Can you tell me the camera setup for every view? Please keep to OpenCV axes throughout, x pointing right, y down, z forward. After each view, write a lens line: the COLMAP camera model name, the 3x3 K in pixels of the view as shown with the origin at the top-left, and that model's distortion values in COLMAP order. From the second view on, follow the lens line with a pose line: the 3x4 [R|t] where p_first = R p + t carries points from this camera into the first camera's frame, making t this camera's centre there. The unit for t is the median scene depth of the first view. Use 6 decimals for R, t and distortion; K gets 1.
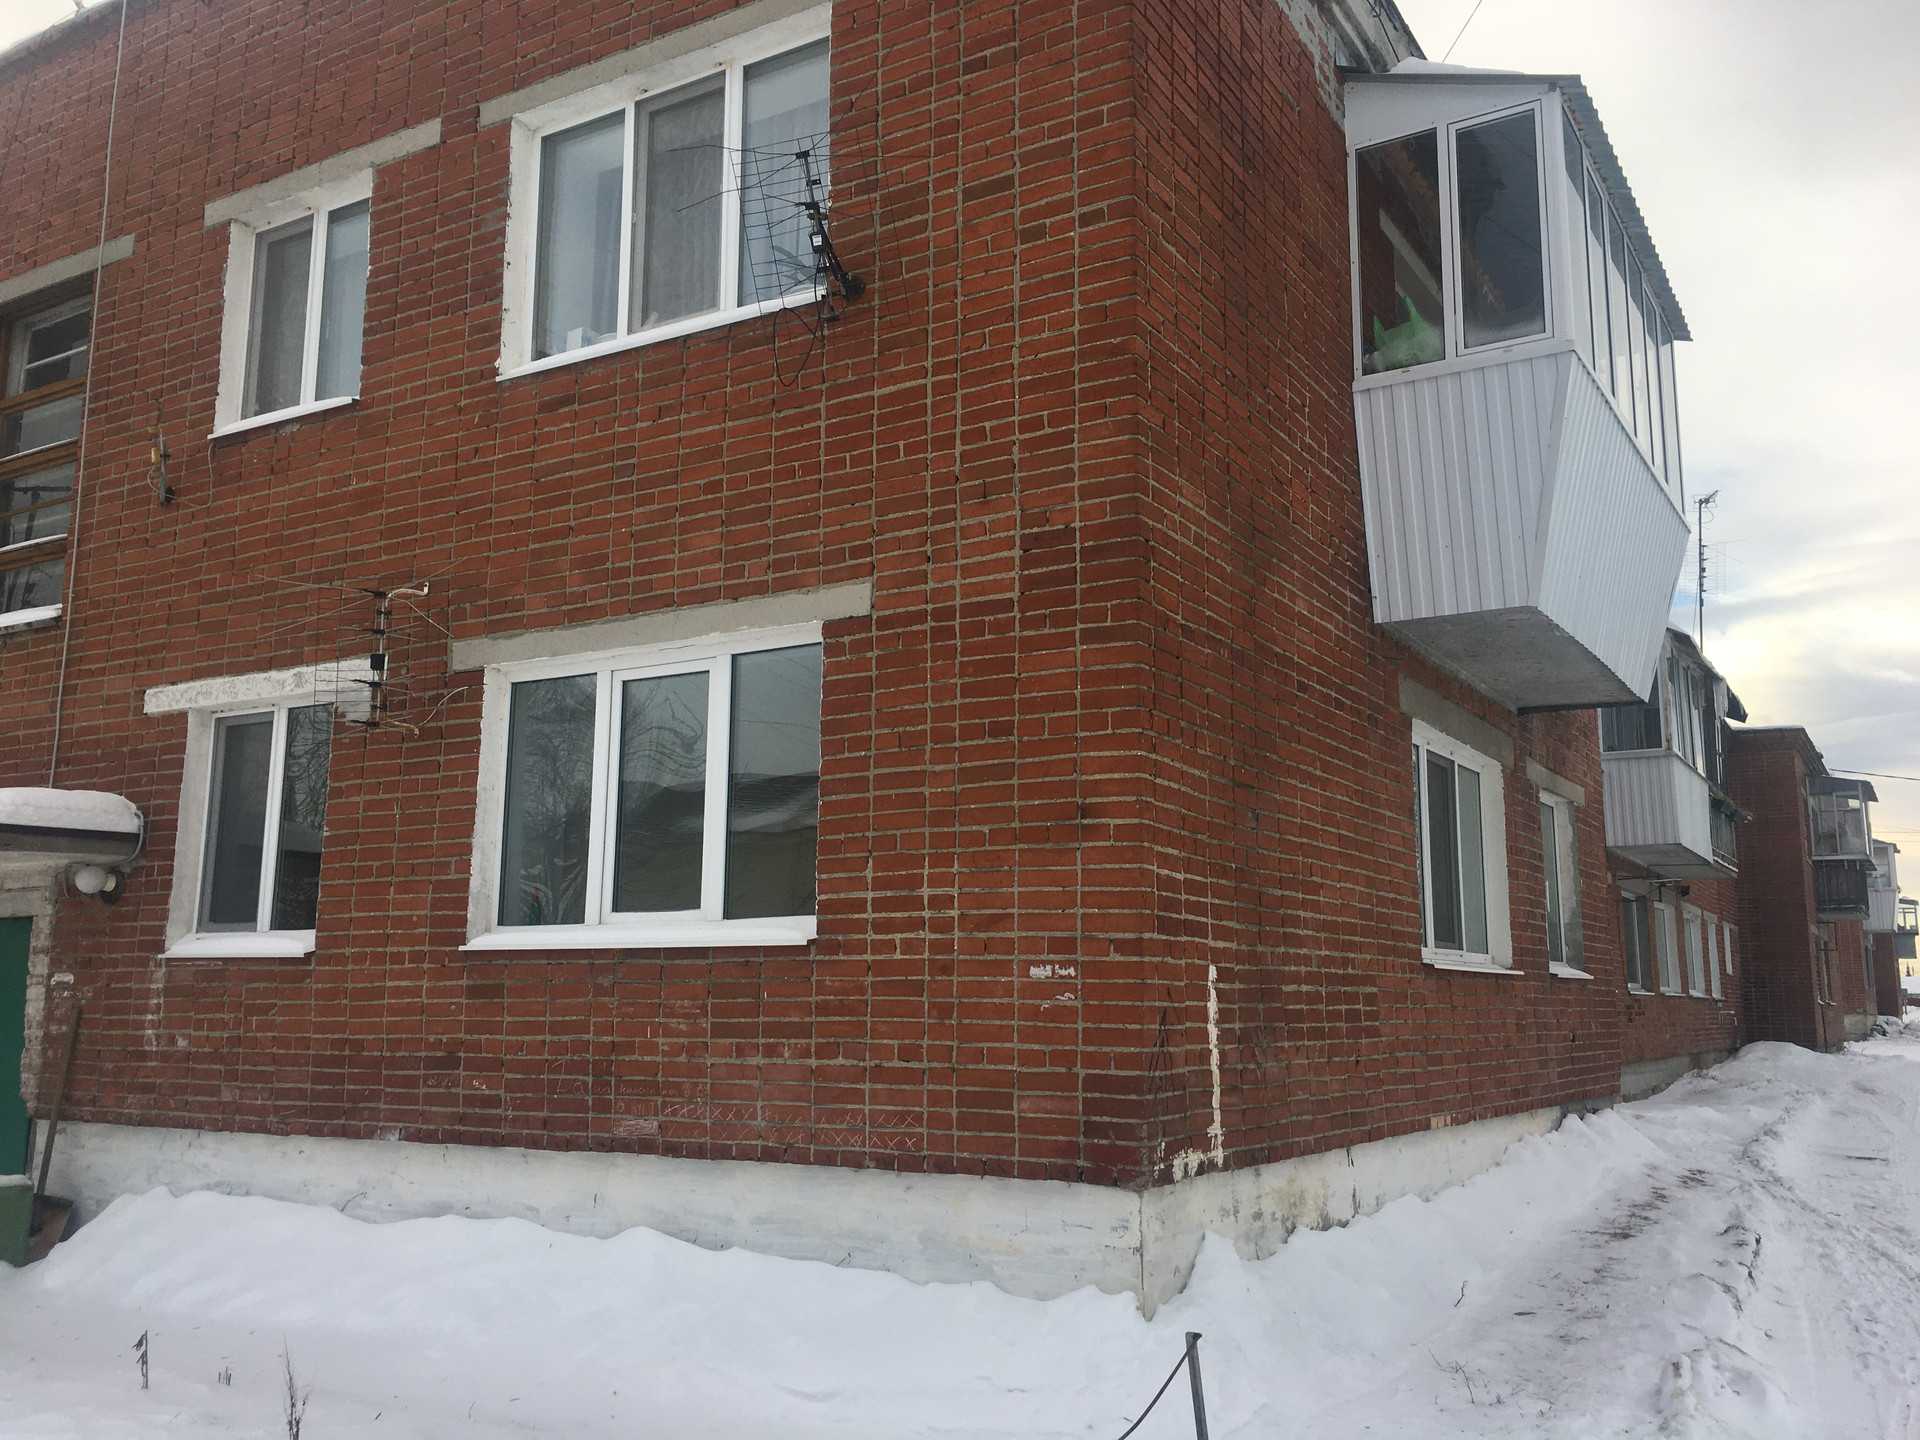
lens RADIAL K [[1617.0, 0, 956.4], [0, 1617.0, 705.7], [0, 0, 1]] dist [0.093948, -0.036084]
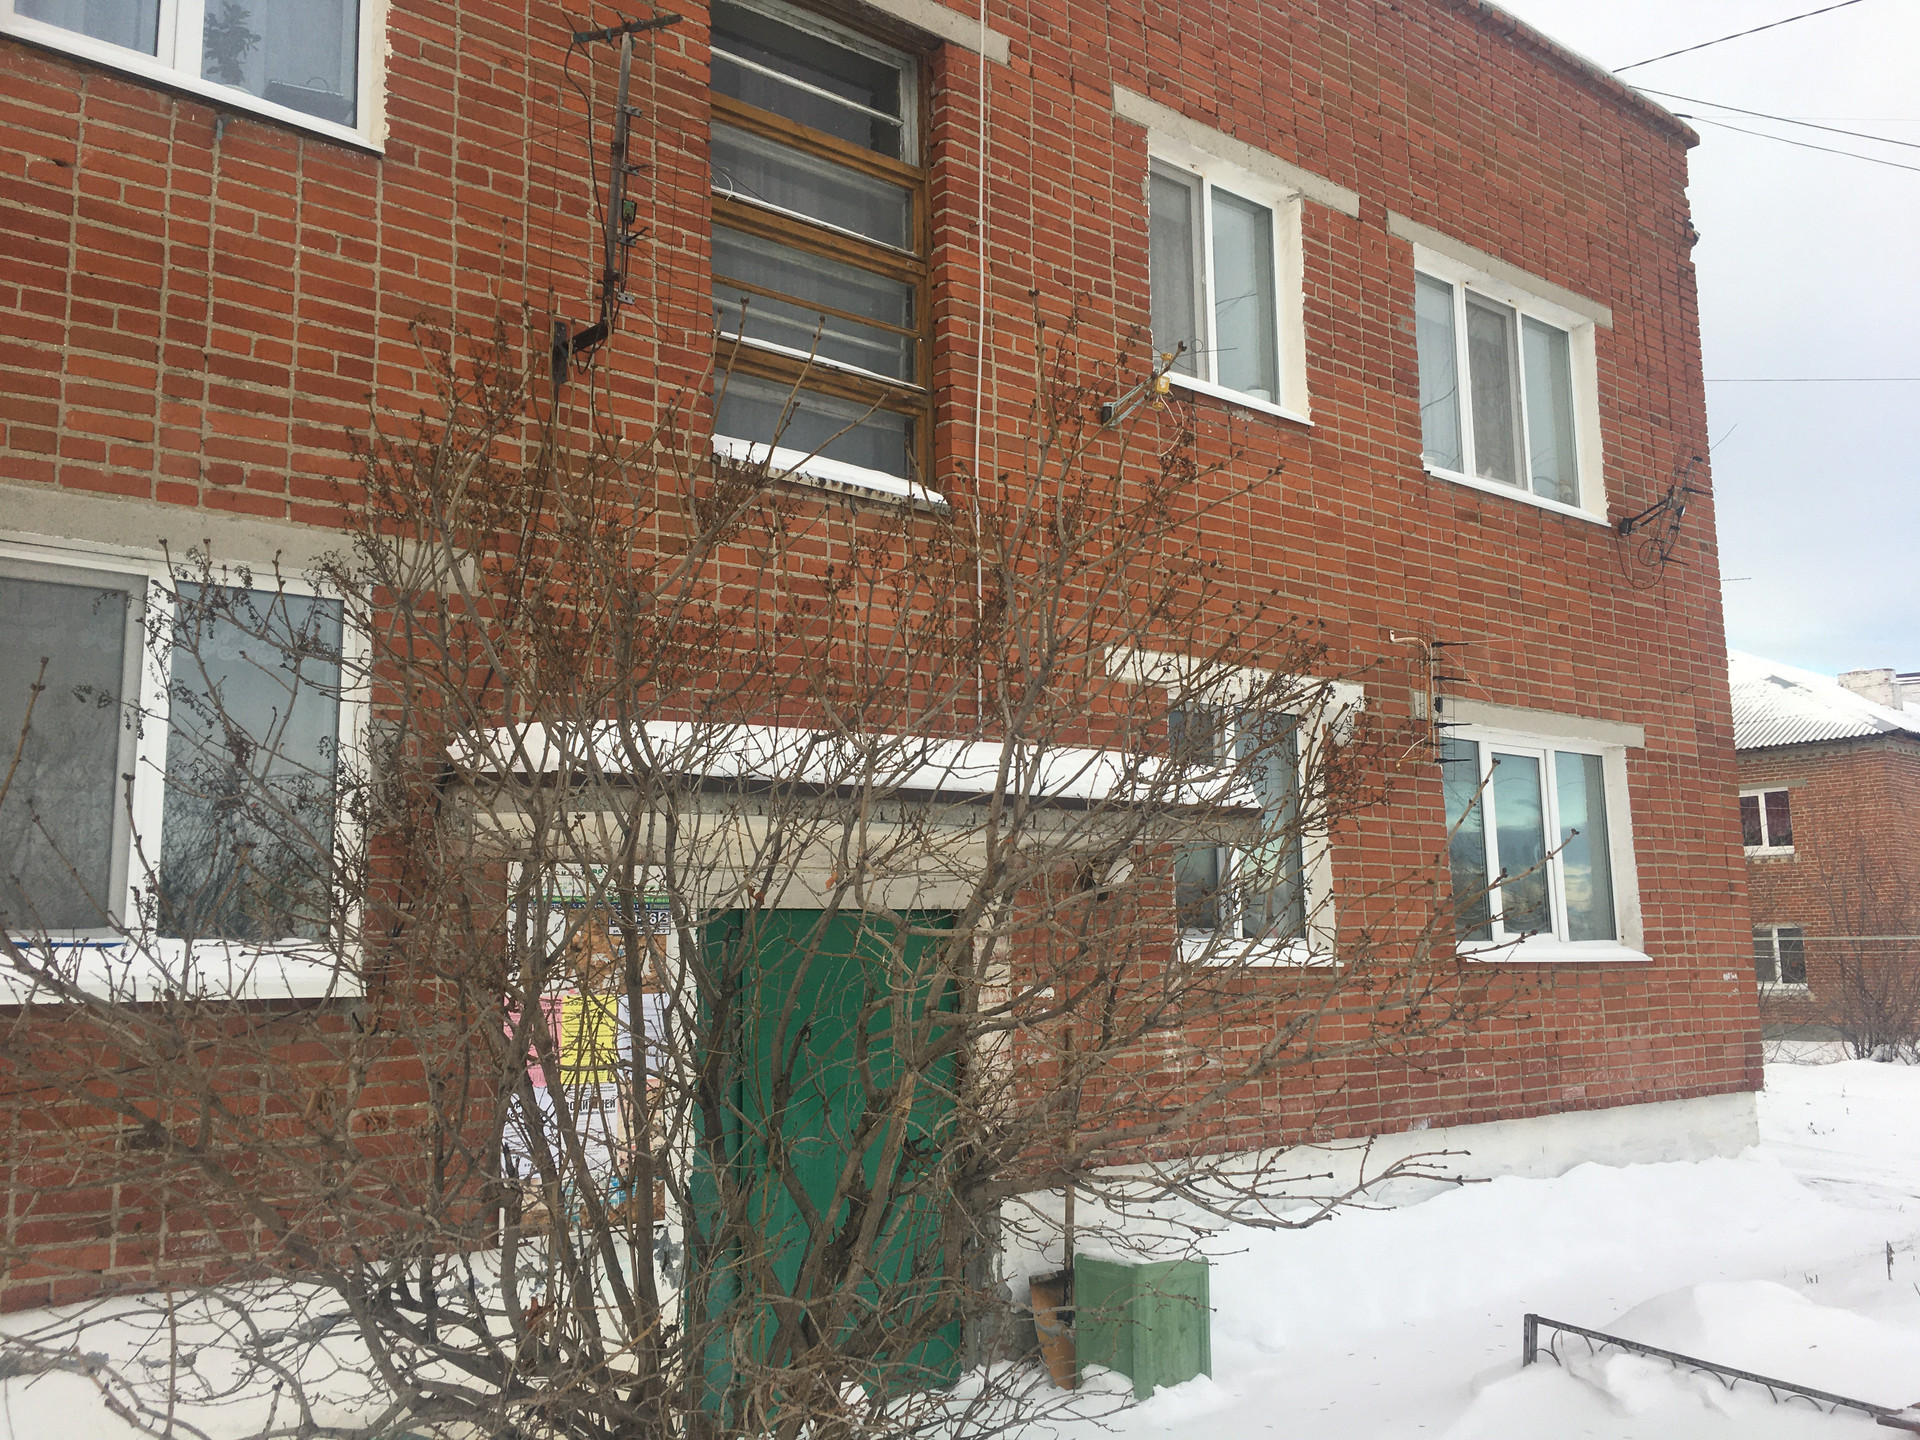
lens RADIAL K [[1617.0, 0, 954.5], [0, 1617.0, 731.6], [0, 0, 1]] dist [0.093948, -0.036084]
pose [[0.332680, 0.125967, 0.934589, -1.550963], [-0.142850, 0.986334, -0.082091, 0.134499], [-0.932158, -0.106196, 0.346128, 0.949091]]
